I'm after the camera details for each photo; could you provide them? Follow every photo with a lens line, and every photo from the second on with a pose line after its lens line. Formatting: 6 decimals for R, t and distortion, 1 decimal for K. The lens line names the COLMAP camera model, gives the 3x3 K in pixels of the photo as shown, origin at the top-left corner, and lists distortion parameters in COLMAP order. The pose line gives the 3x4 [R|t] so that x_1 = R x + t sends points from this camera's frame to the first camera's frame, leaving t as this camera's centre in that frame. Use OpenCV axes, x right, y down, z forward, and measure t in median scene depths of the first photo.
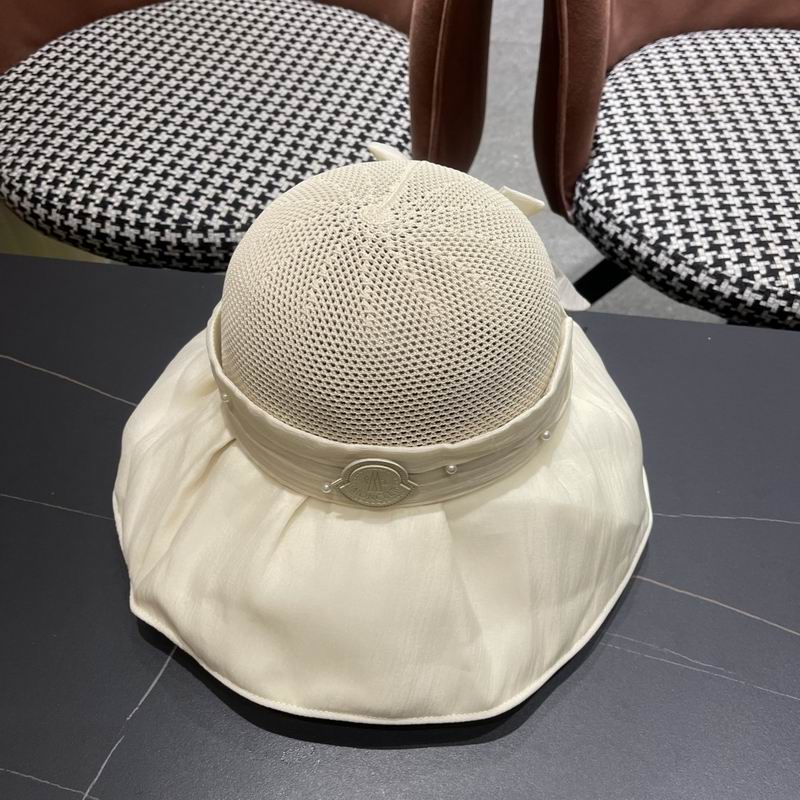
lens RADIAL K [[819.6, 0, 411.5], [0, 819.6, 392.1], [0, 0, 1]] dist [0.012219, 0.010329]
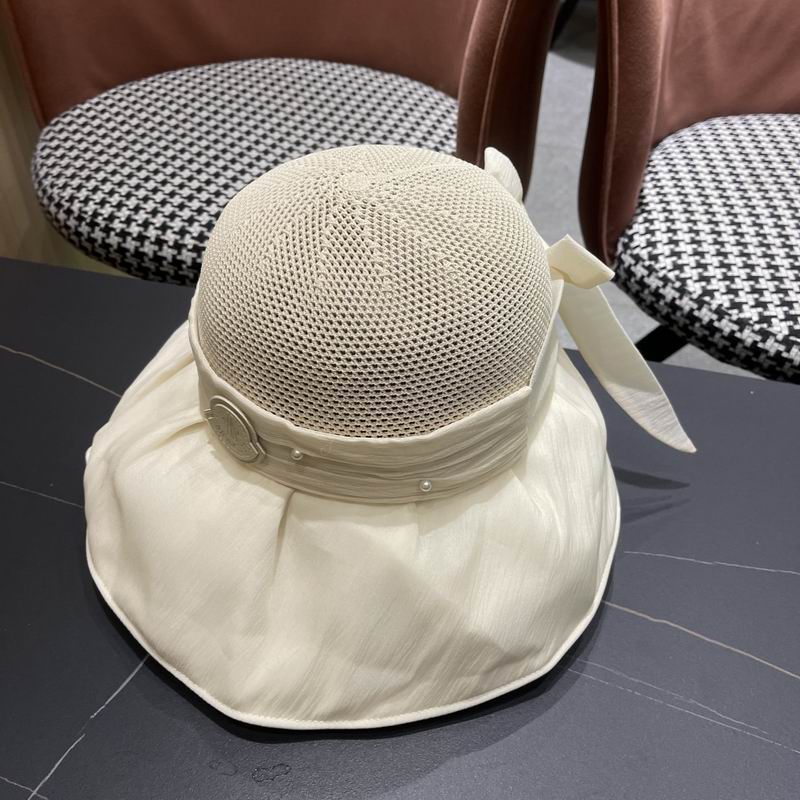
lens RADIAL K [[821.6, 0, 409.3], [0, 821.6, 402.1], [0, 0, 1]] dist [-0.000821, 0.041183]
pose [[0.995735, 0.076804, -0.051127, 0.016405], [-0.082594, 0.988972, -0.122936, 0.084442], [0.041121, 0.126635, 0.991097, 0.039869]]
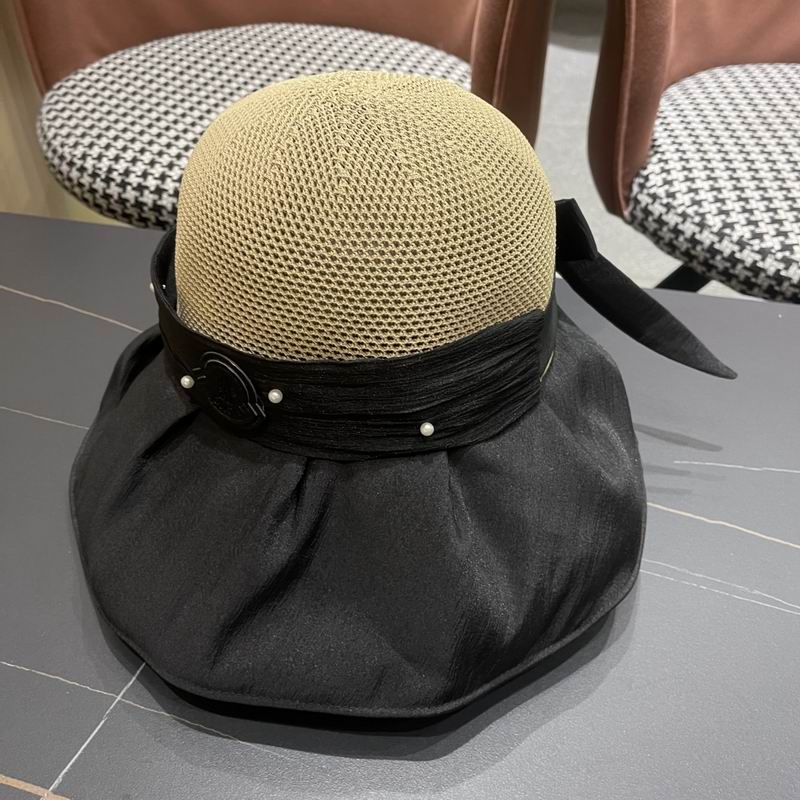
lens RADIAL K [[820.7, 0, 399.7], [0, 820.7, 405.7], [0, 0, 1]] dist [0.009611, 0.017305]
pose [[0.998685, 0.043476, -0.027177, -0.045315], [-0.046504, 0.991304, -0.123098, 0.158226], [0.021589, 0.124200, 0.992022, 0.043009]]
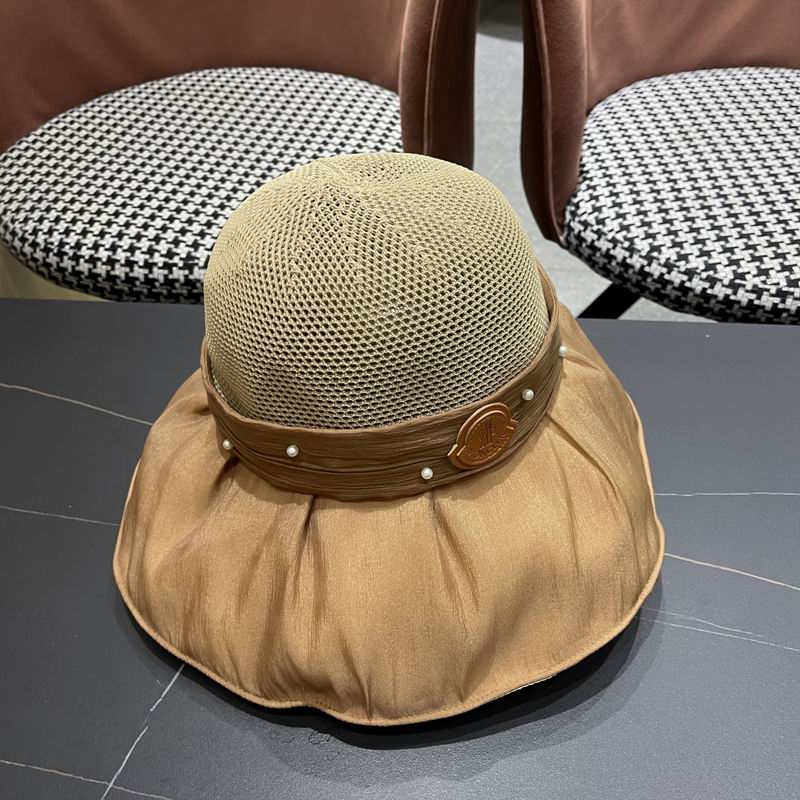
lens RADIAL K [[818.0, 0, 405.9], [0, 818.0, 404.6], [0, 0, 1]] dist [0.007691, 0.028489]
pose [[0.998660, -0.051590, -0.004064, -0.010783], [0.050887, 0.993255, -0.104186, 0.094848], [0.009411, 0.103840, 0.994550, -0.007418]]
